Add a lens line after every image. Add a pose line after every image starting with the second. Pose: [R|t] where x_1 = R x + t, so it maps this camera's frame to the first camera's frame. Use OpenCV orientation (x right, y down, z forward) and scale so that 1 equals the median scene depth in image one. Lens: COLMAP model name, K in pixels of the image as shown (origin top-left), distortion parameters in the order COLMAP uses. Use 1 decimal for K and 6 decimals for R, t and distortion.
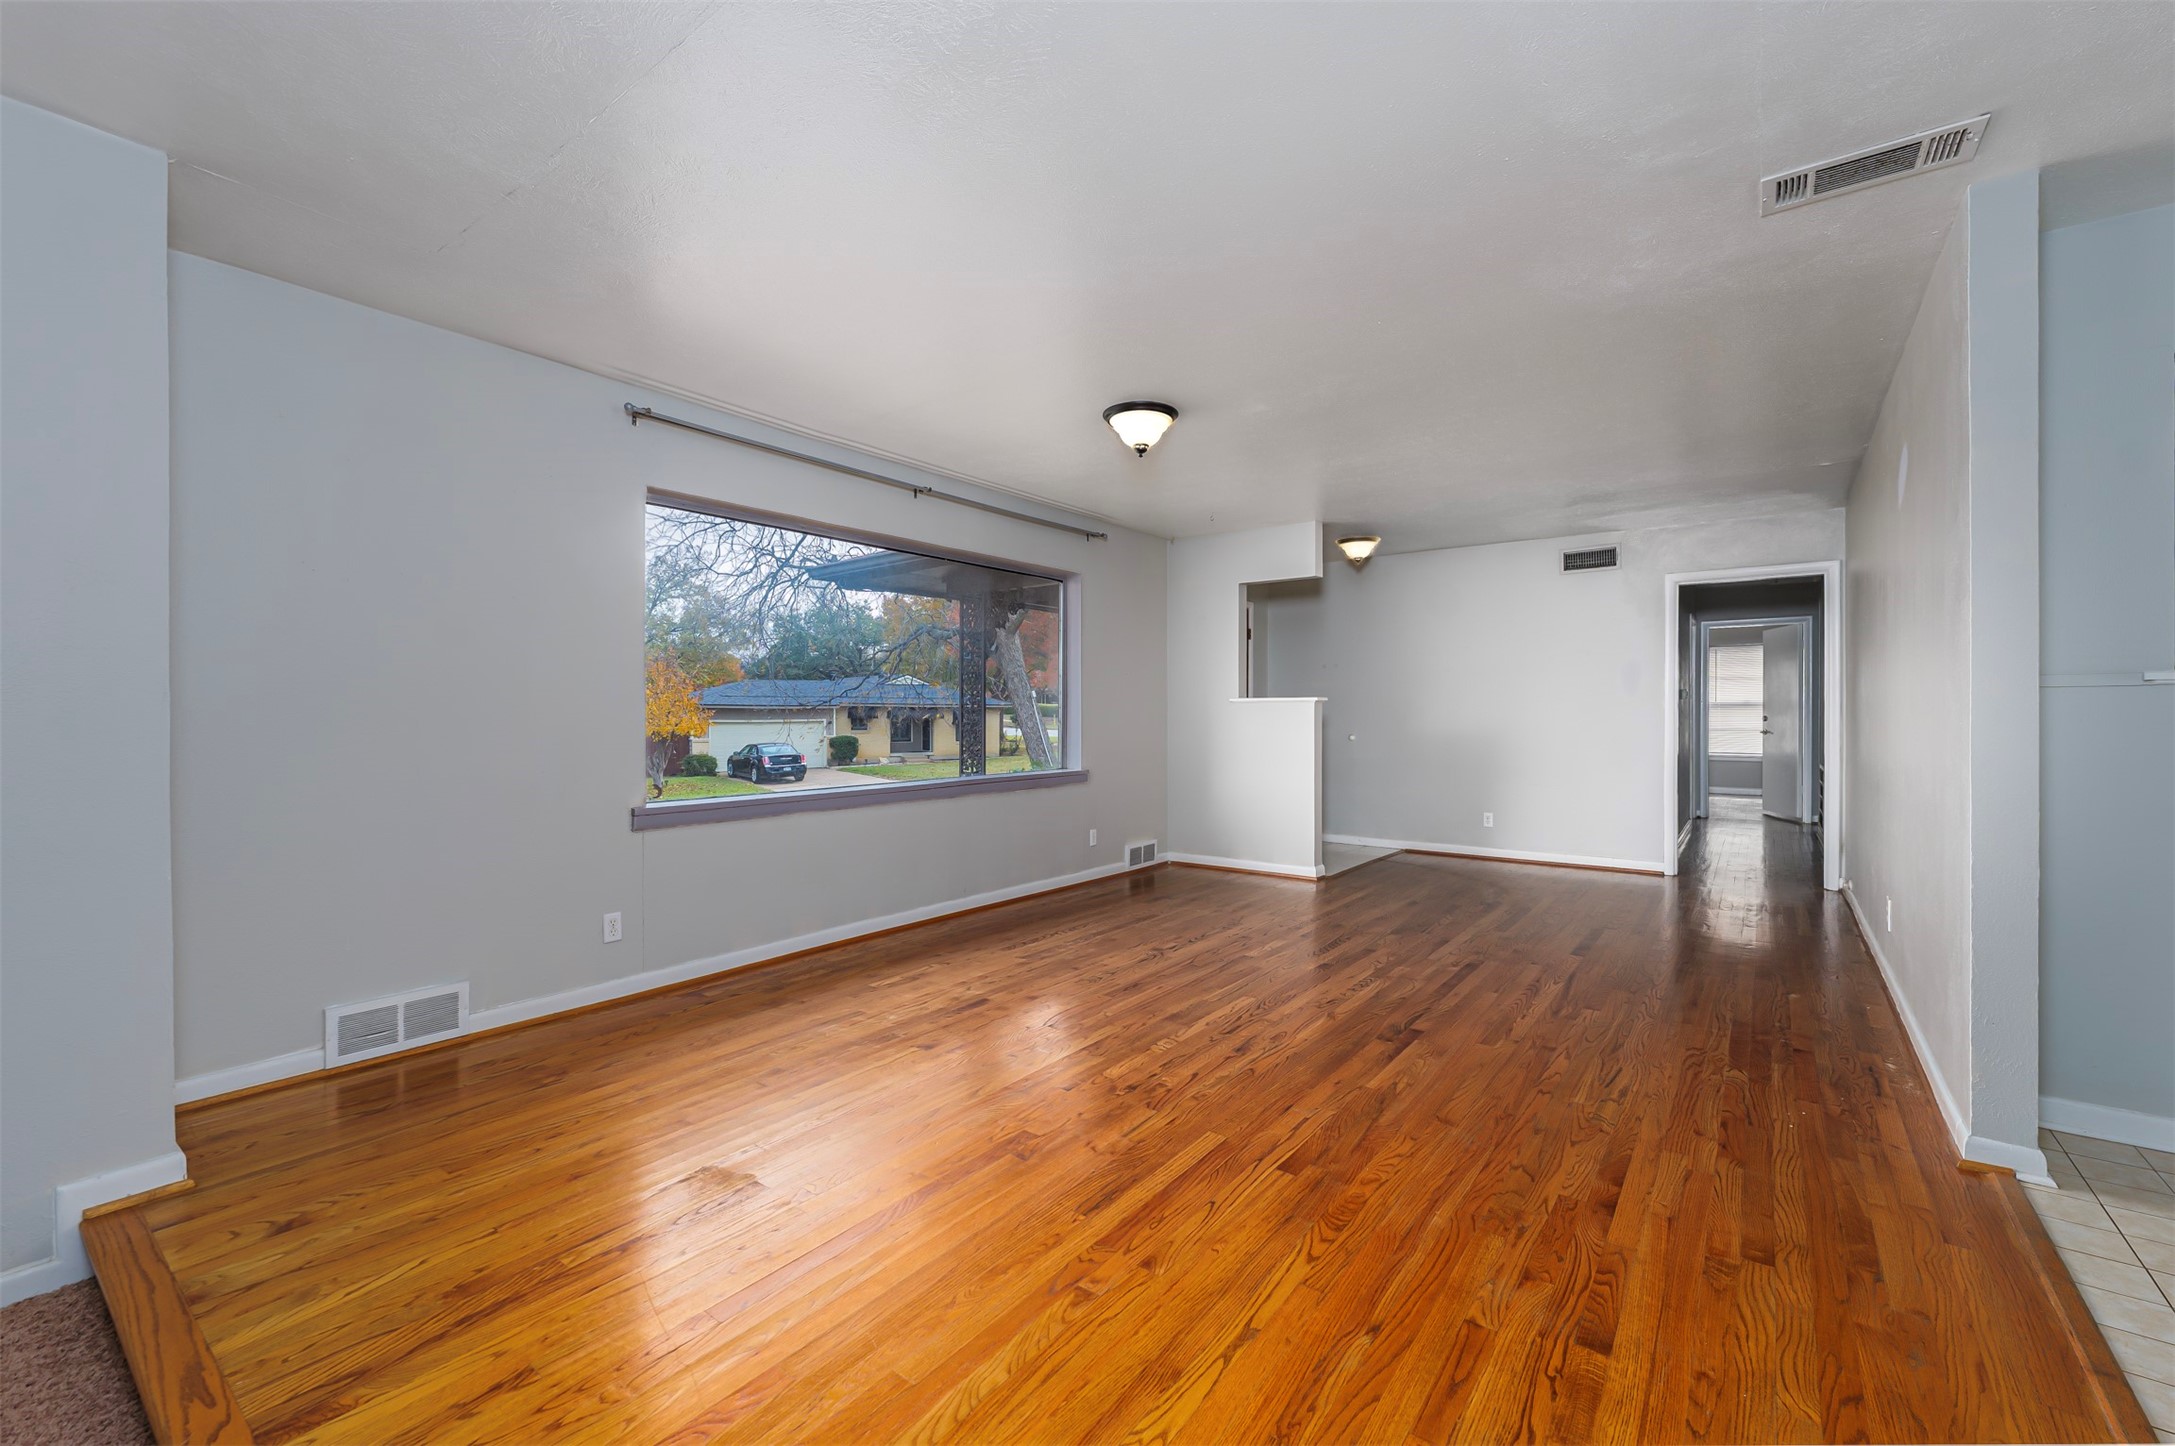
lens RADIAL K [[893.1, 0, 1086.7], [0, 893.1, 713.2], [0, 0, 1]] dist [-0.000324, 0.000035]
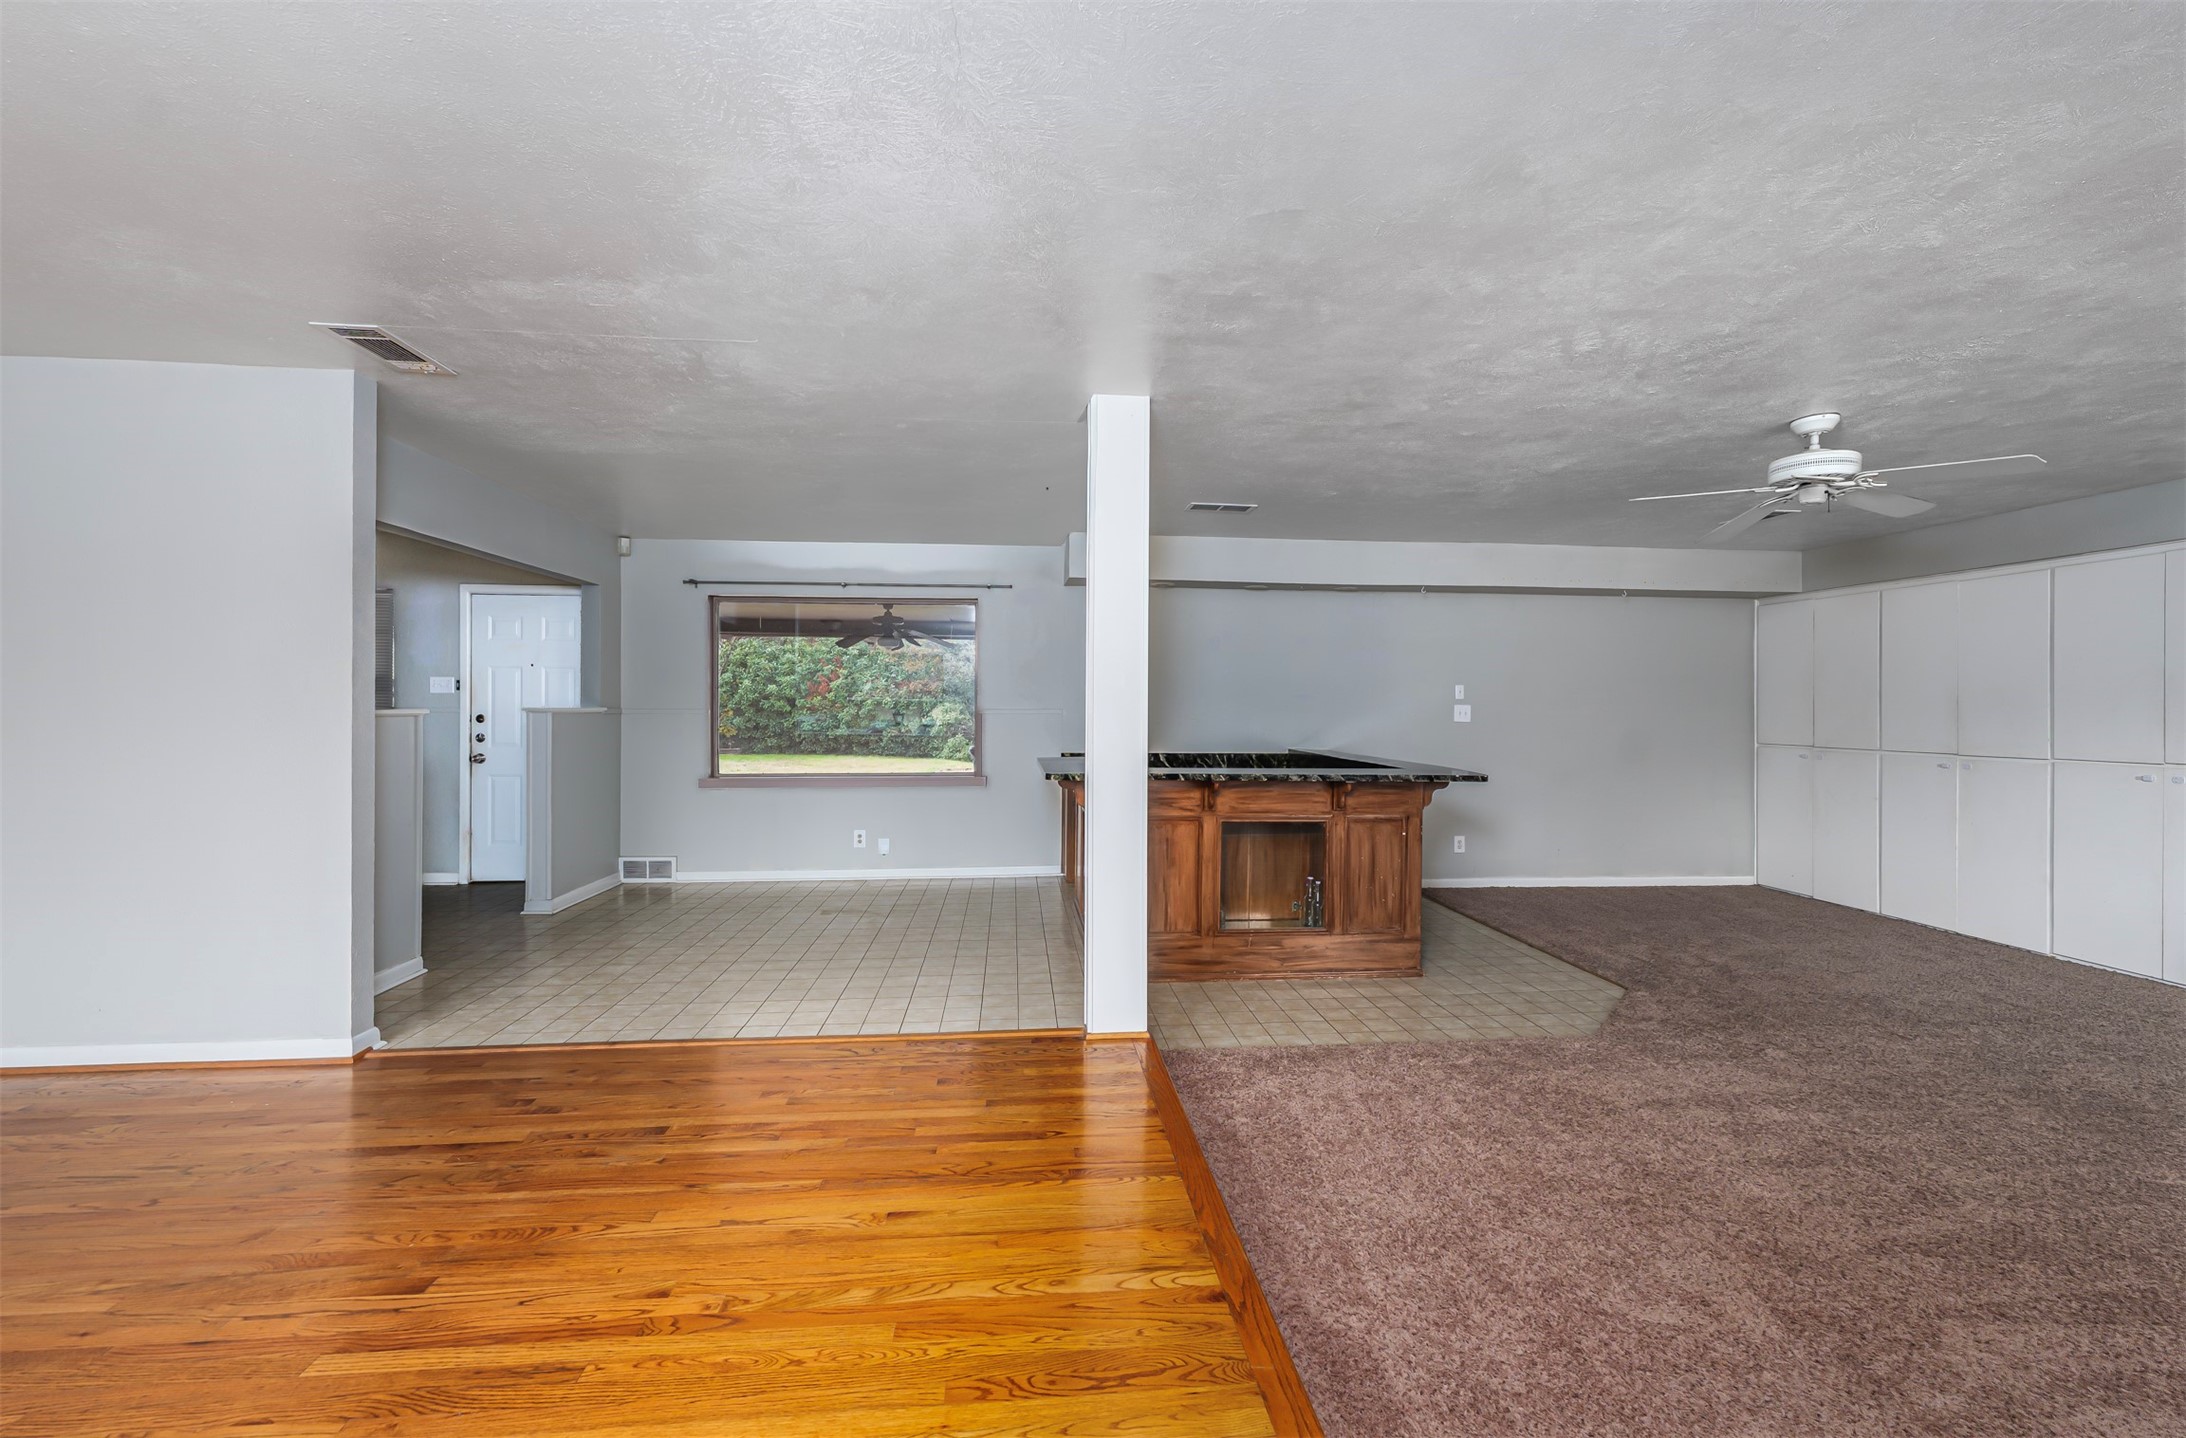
lens RADIAL K [[897.6, 0, 1114.2], [0, 897.6, 705.5], [0, 0, 1]] dist [-0.000324, 0.000035]
pose [[-0.690963, -0.003639, 0.722881, -0.569234], [-0.005003, 0.999987, 0.000252, -0.038547], [-0.722872, -0.003442, -0.690973, 0.731362]]
